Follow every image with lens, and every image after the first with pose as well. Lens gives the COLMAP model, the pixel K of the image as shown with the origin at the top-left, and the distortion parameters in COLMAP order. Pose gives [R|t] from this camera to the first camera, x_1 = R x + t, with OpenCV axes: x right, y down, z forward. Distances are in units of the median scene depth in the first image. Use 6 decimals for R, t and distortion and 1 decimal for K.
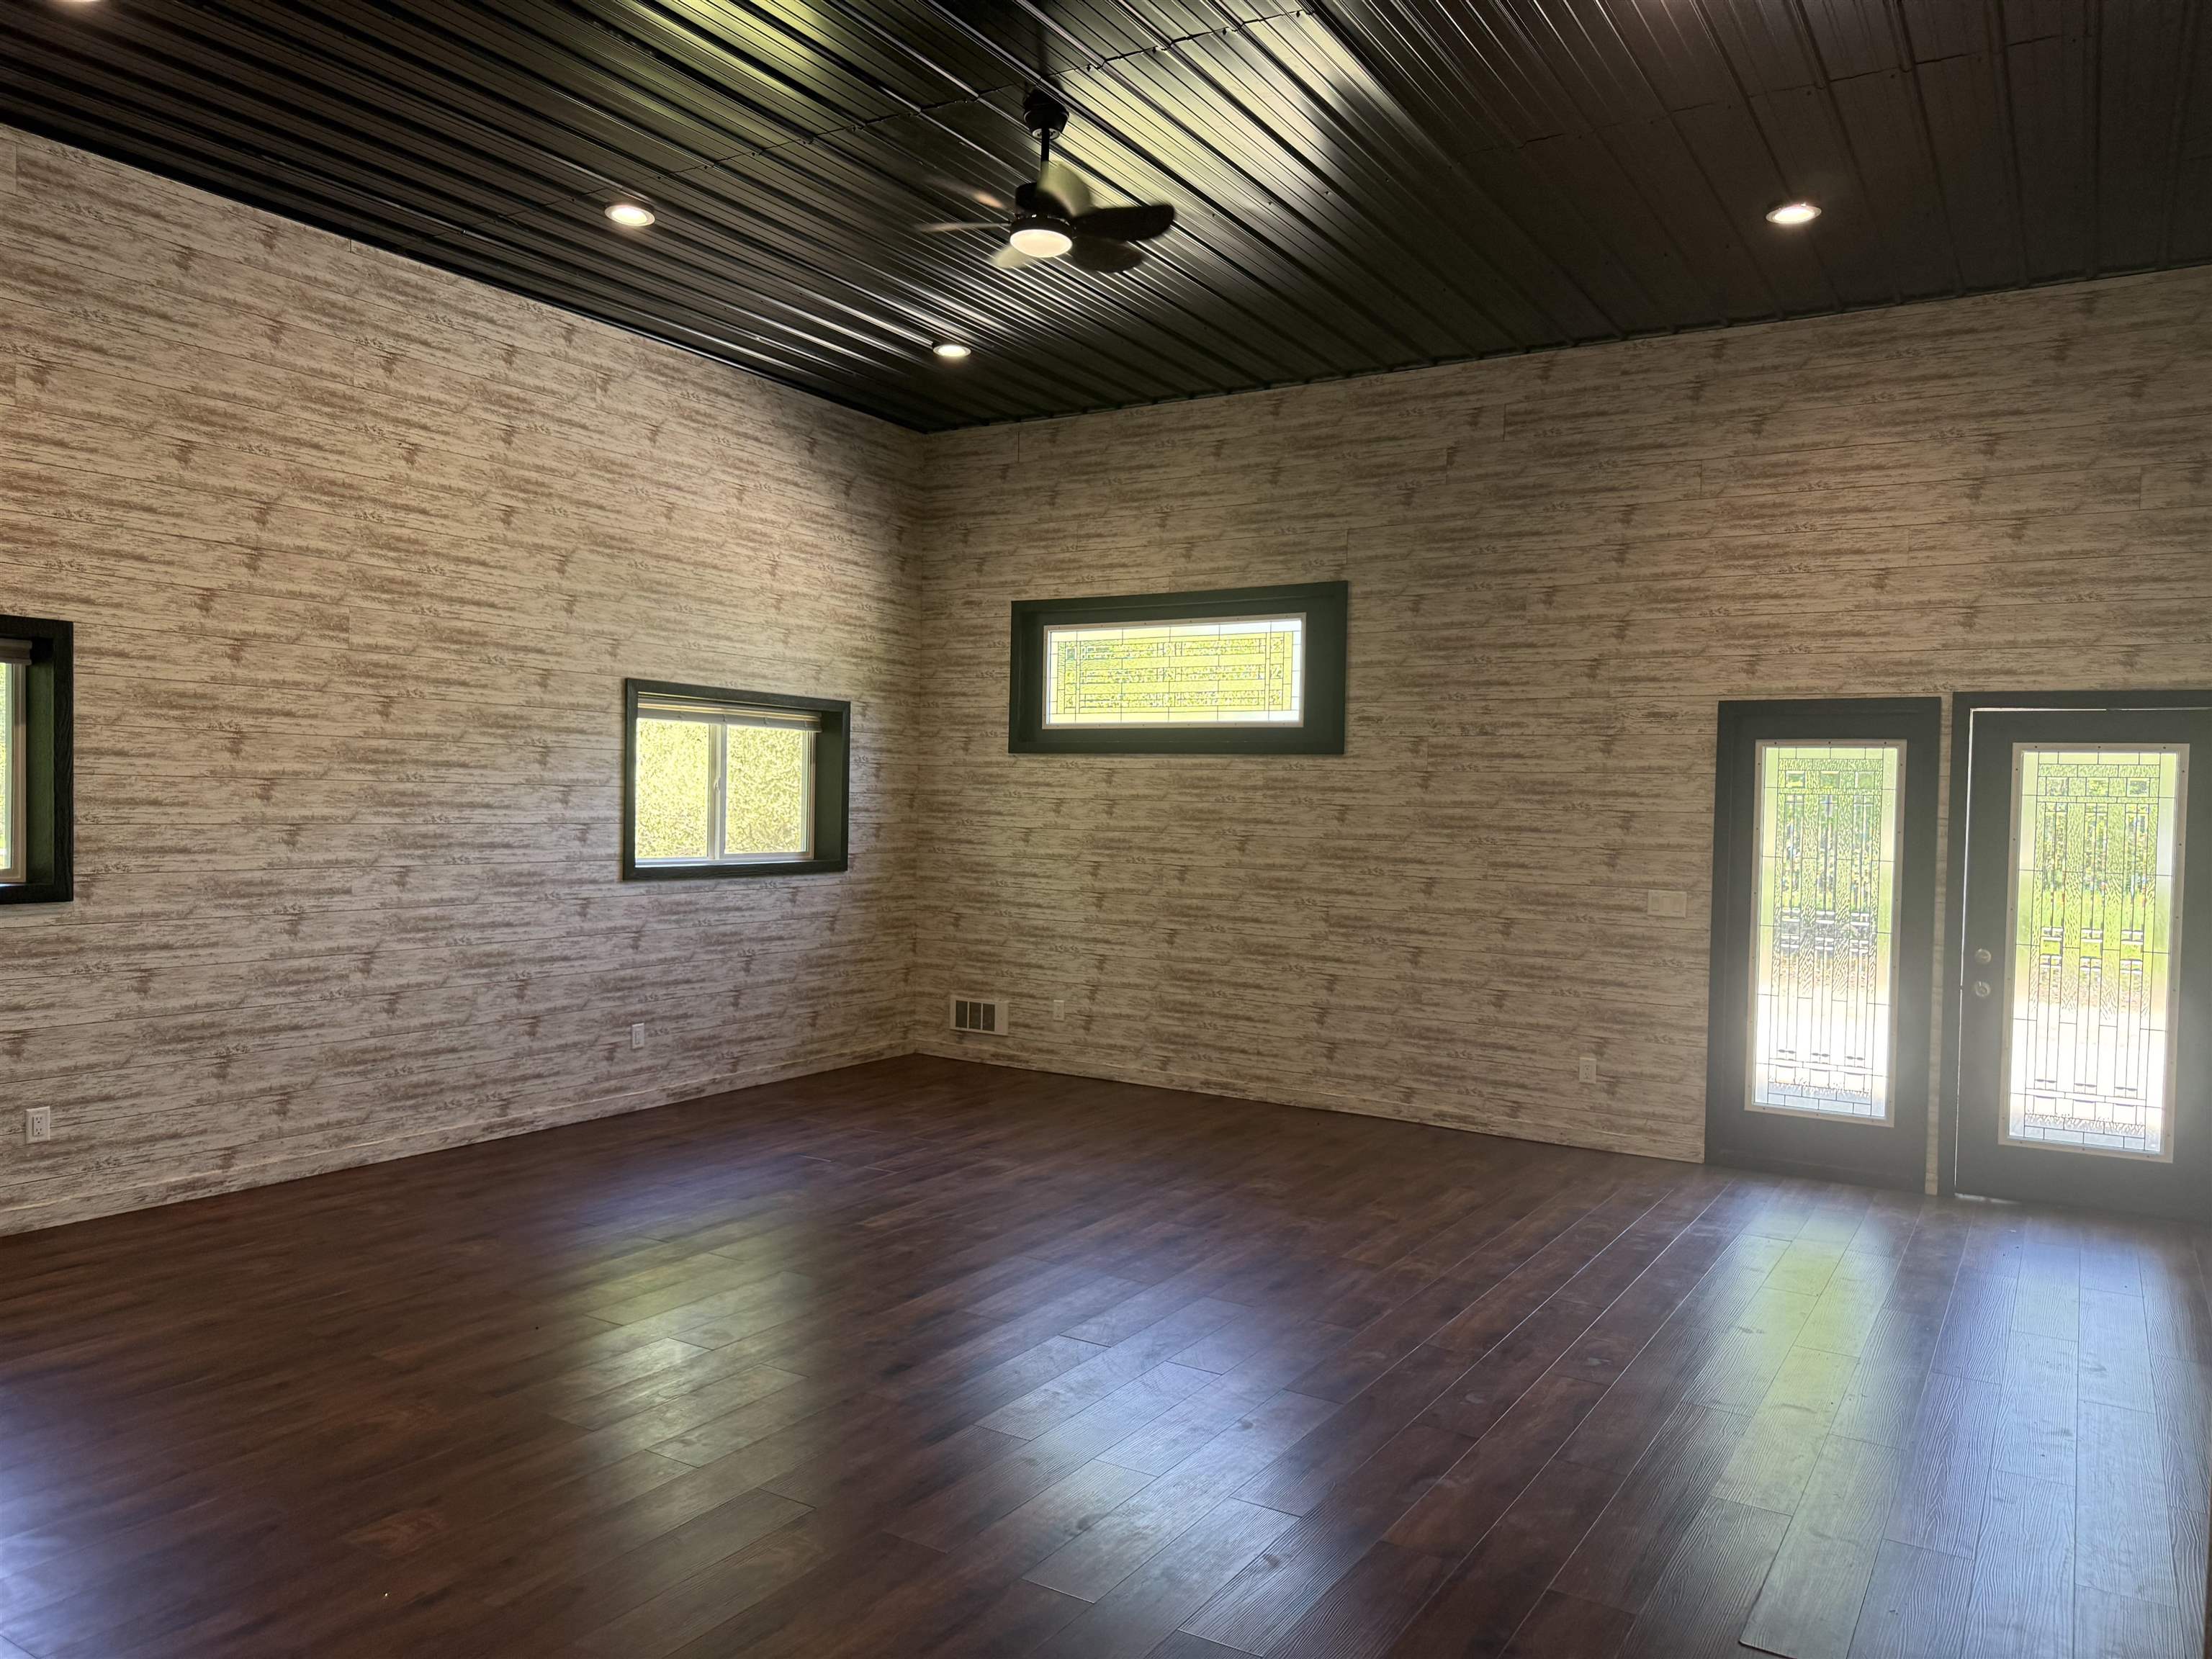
lens RADIAL K [[1536.4, 0, 1106.0], [0, 1536.4, 829.5], [0, 0, 1]] dist [0.067827, -0.085557]
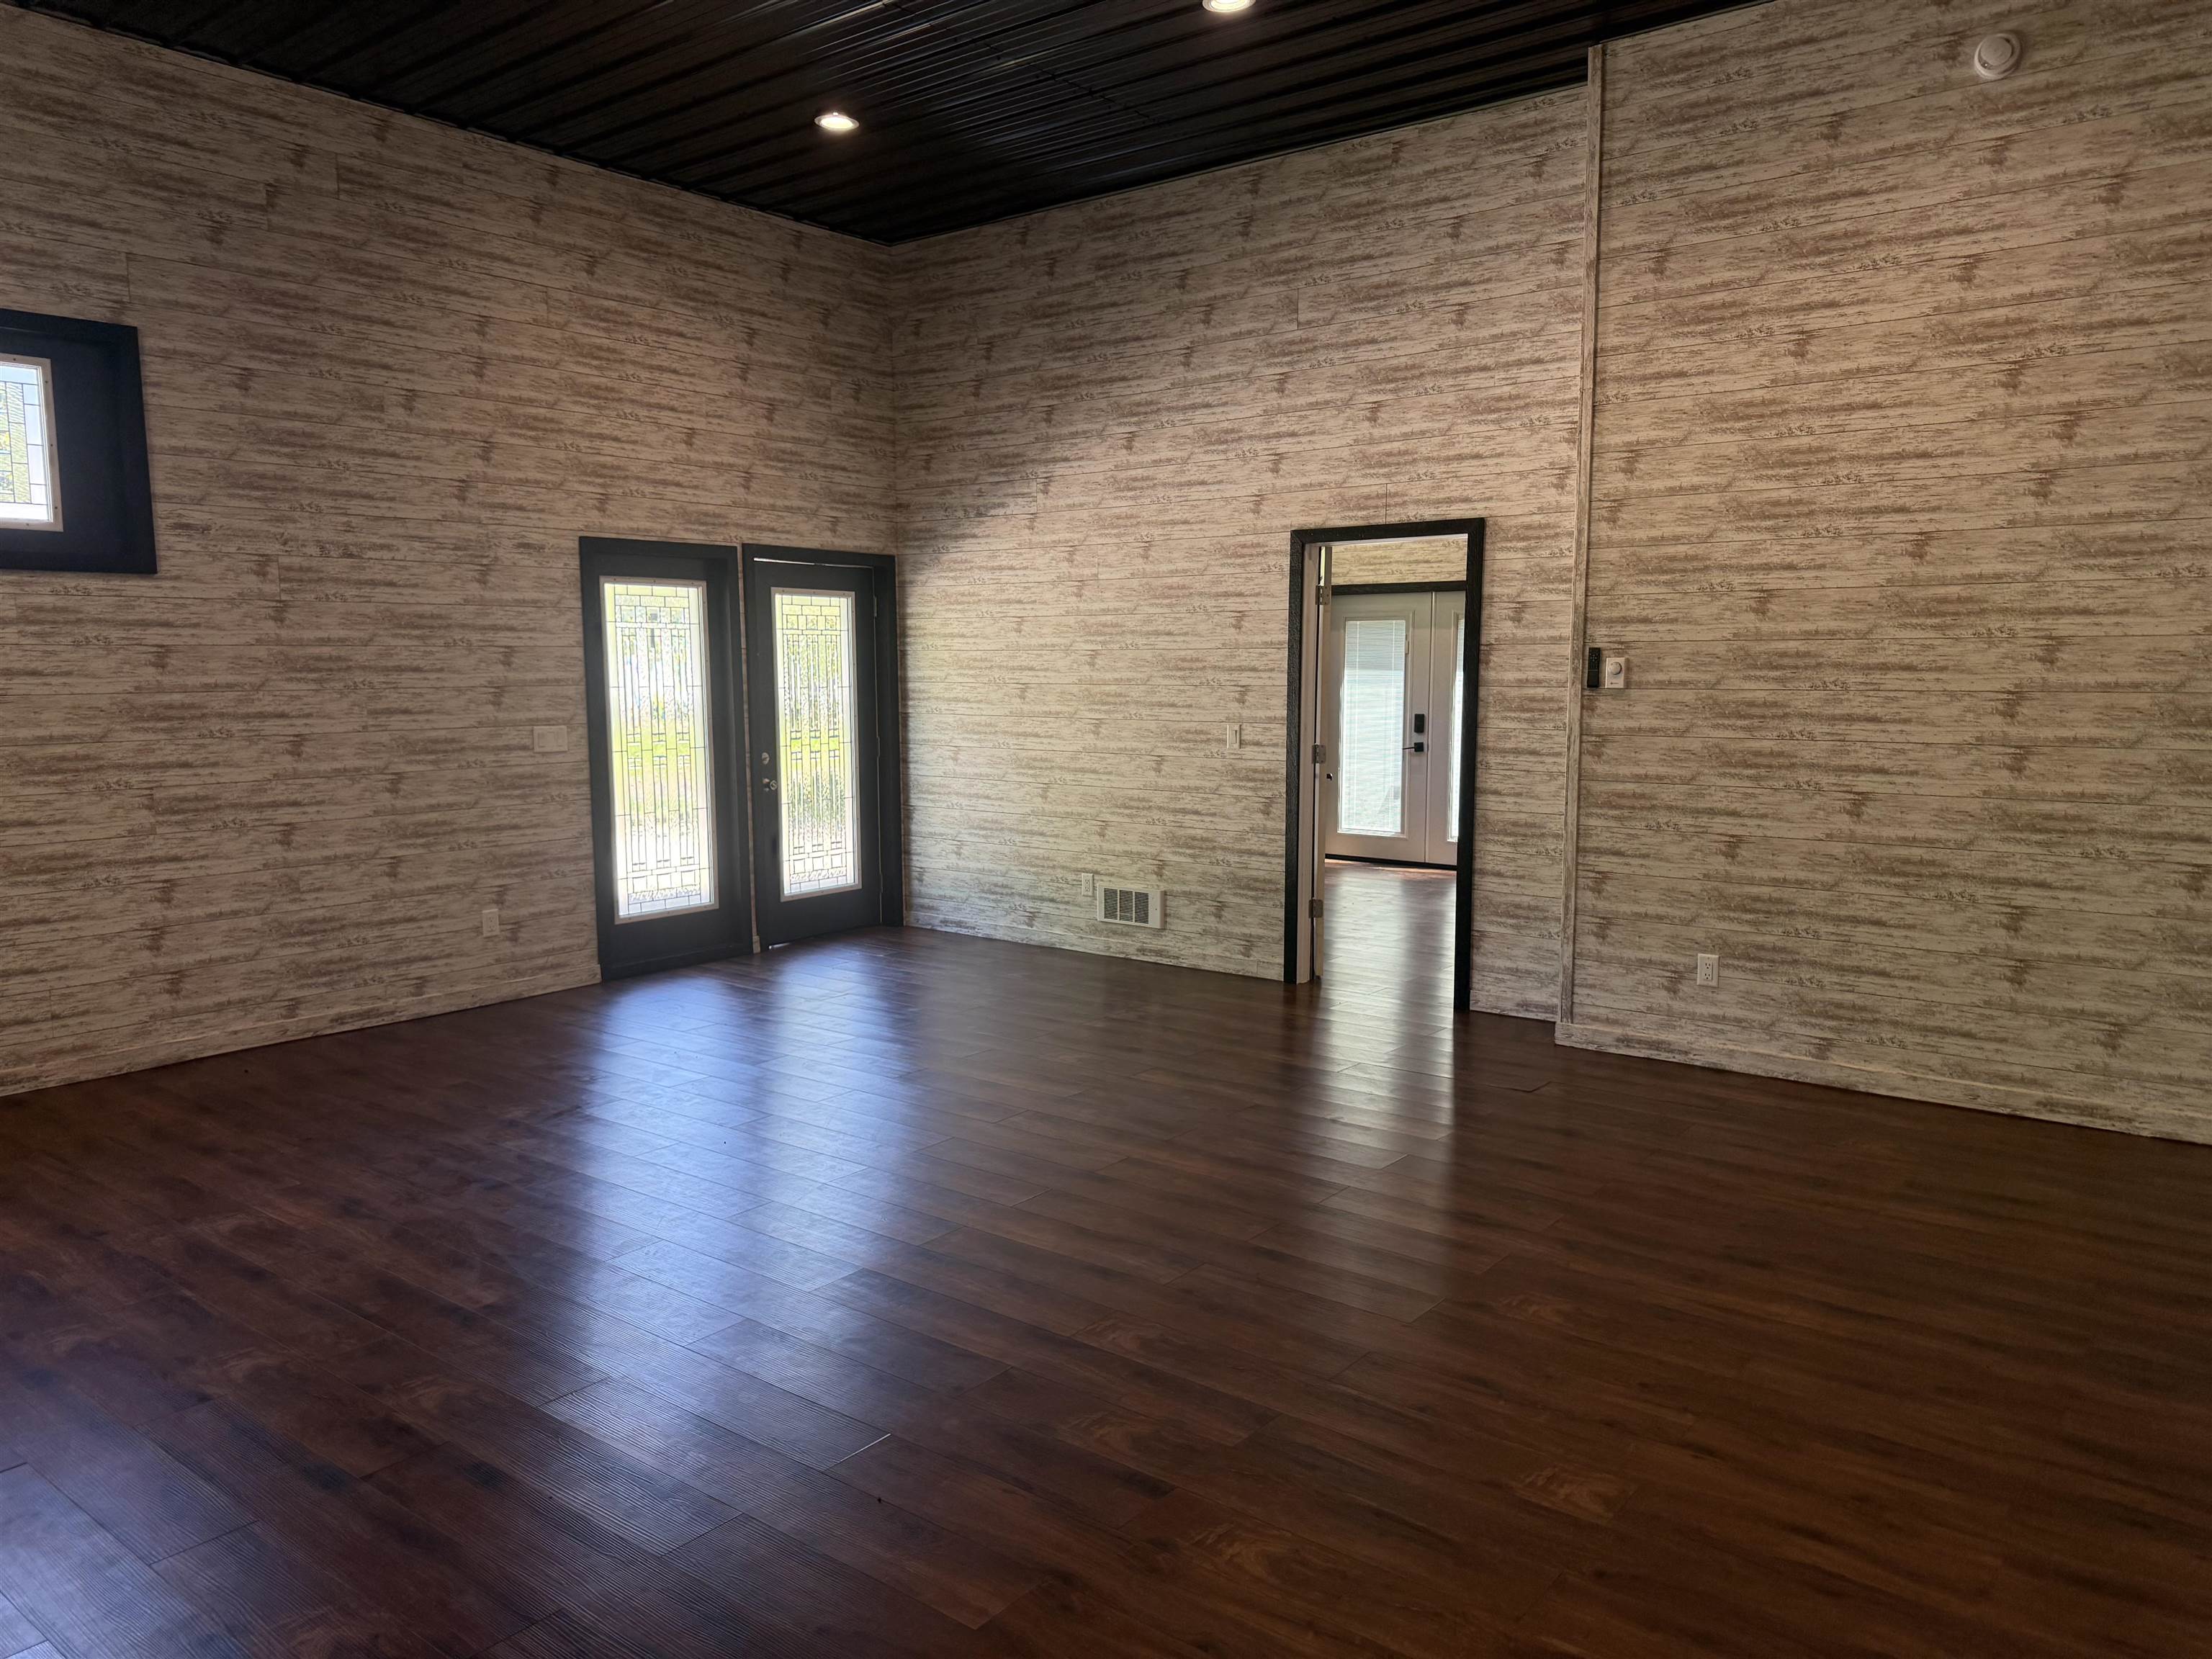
lens RADIAL K [[1537.0, 0, 1107.4], [0, 1537.0, 855.4], [0, 0, 1]] dist [-0.038149, 0.001339]
pose [[0.087085, -0.145816, 0.985471, -0.585854], [0.025092, 0.989237, 0.144155, -0.010810], [-0.995885, 0.012174, 0.089807, 0.553792]]
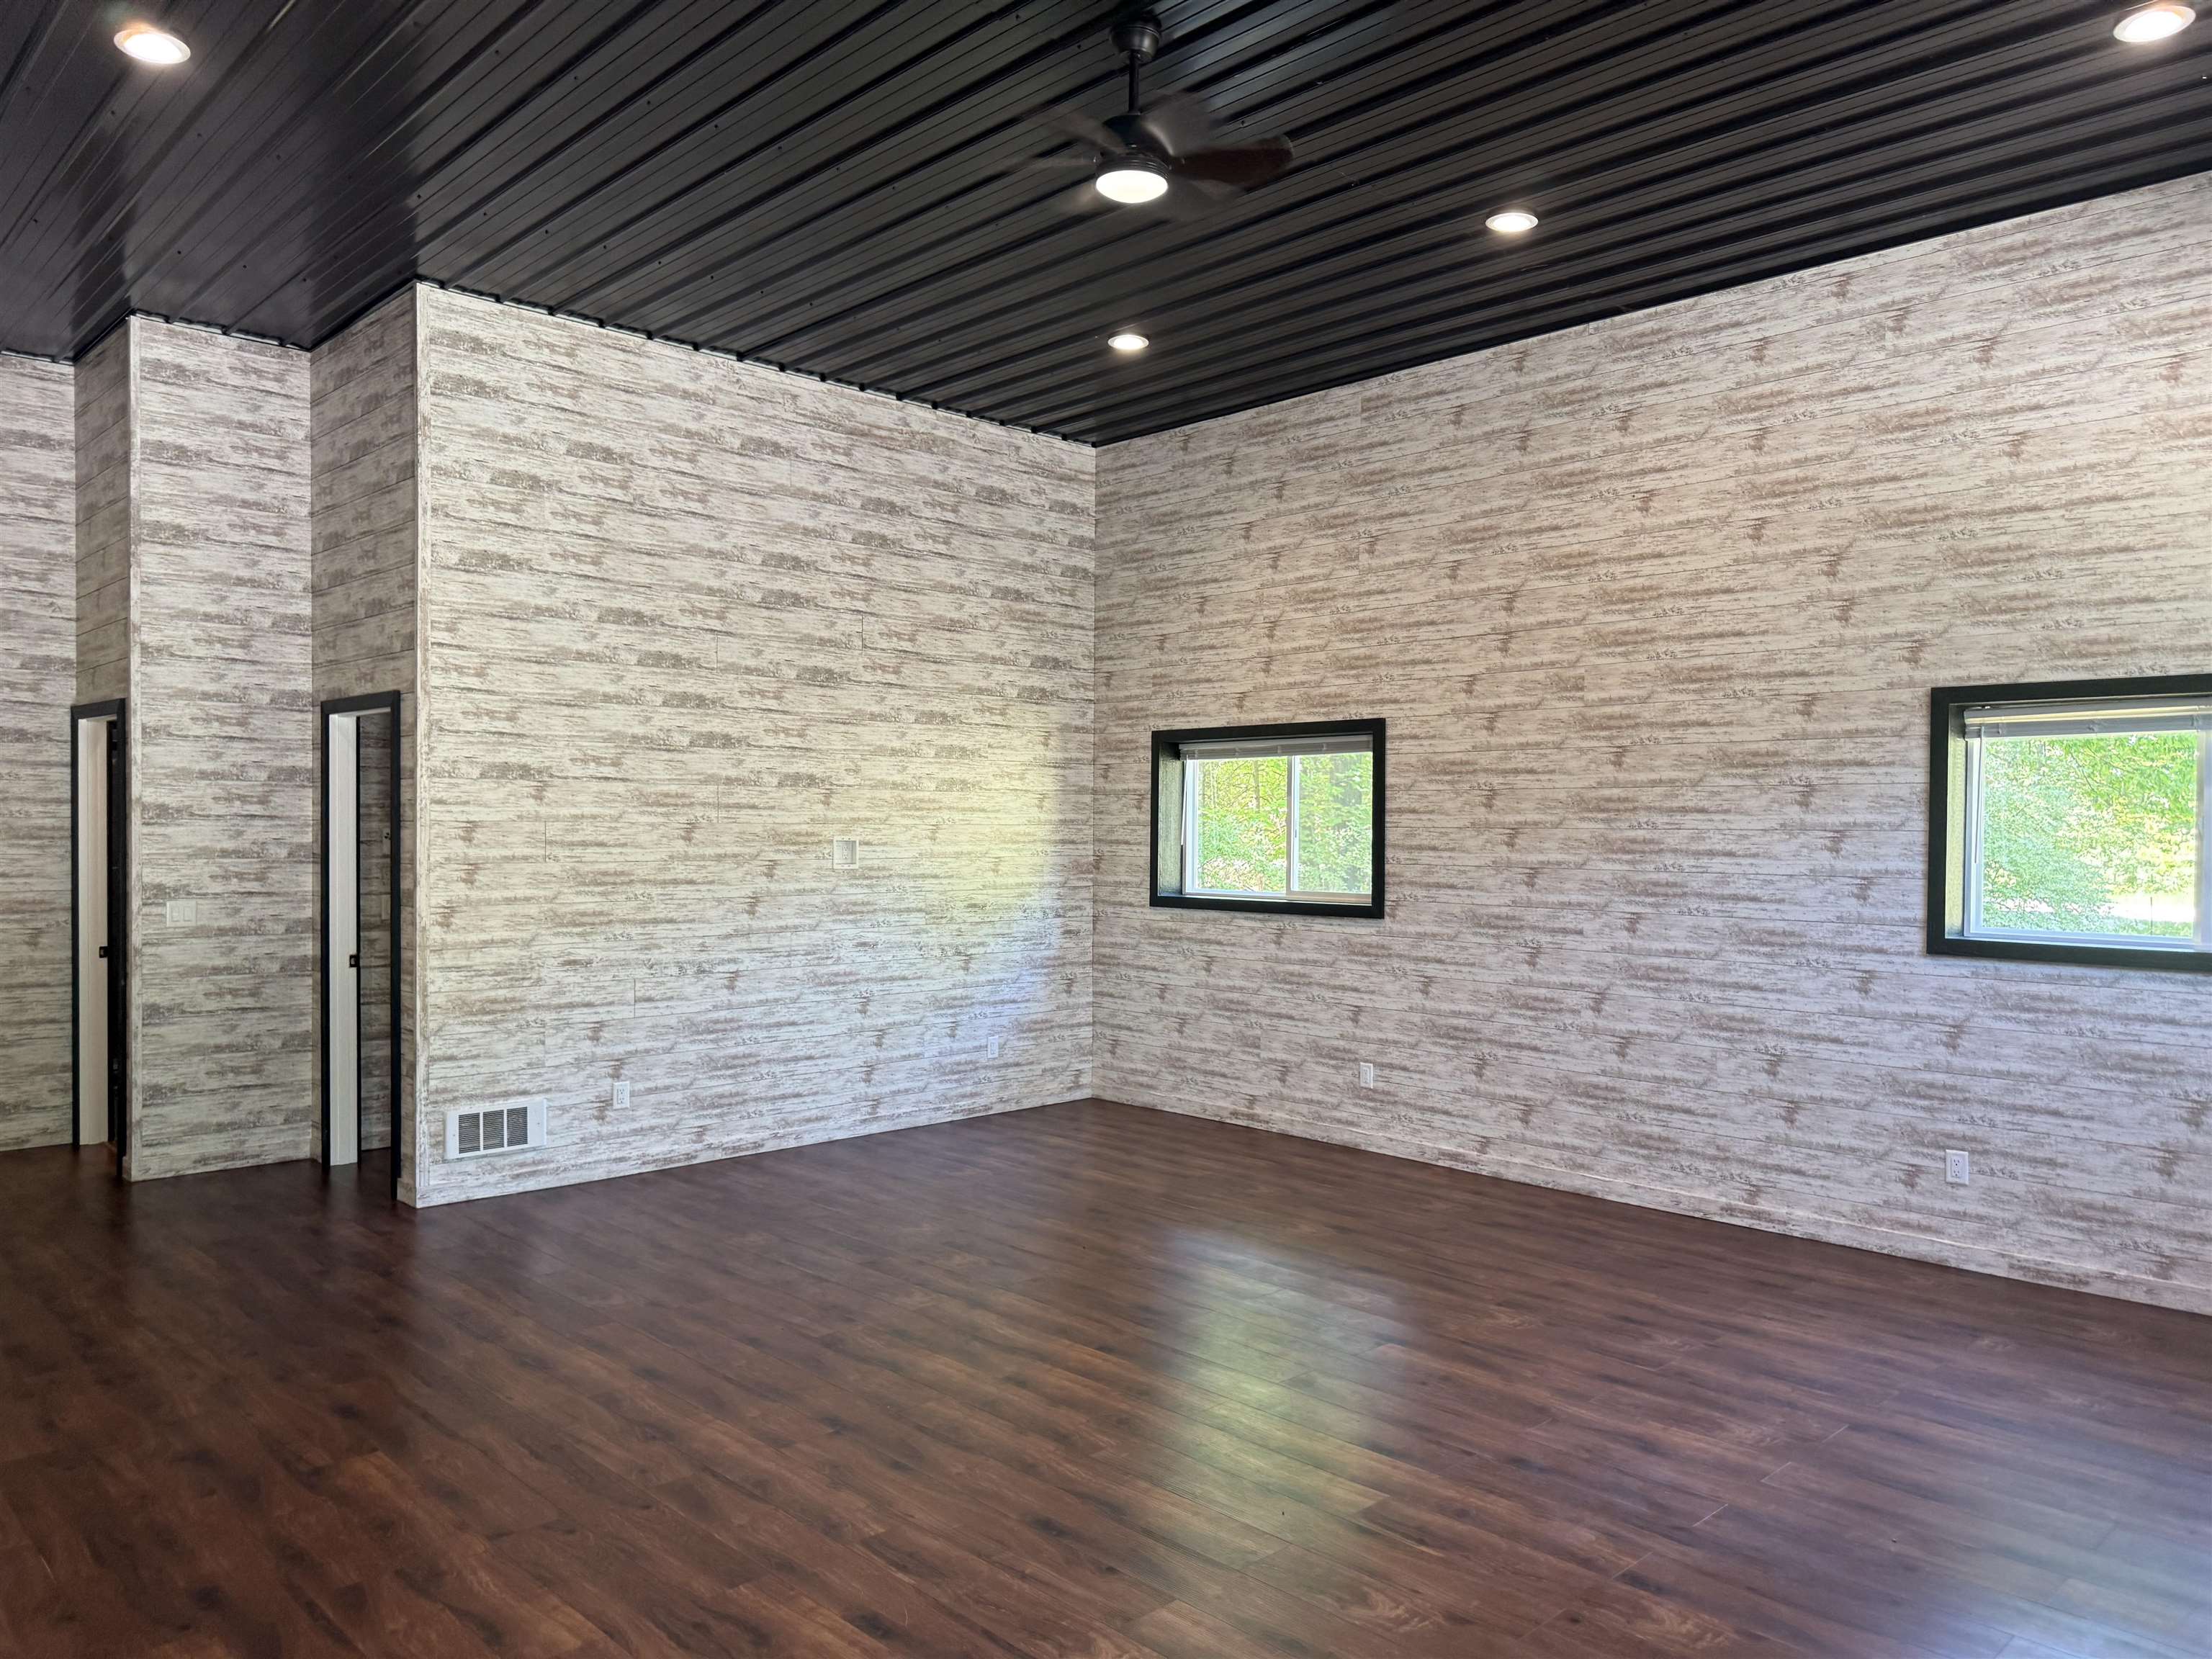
lens RADIAL K [[1501.3, 0, 1104.4], [0, 1501.3, 849.3], [0, 0, 1]] dist [0.093809, -0.140234]
pose [[-0.224029, -0.009372, -0.974537, 0.550786], [-0.033099, 0.999450, -0.002003, -0.004031], [0.974020, 0.031807, -0.224216, 0.834817]]
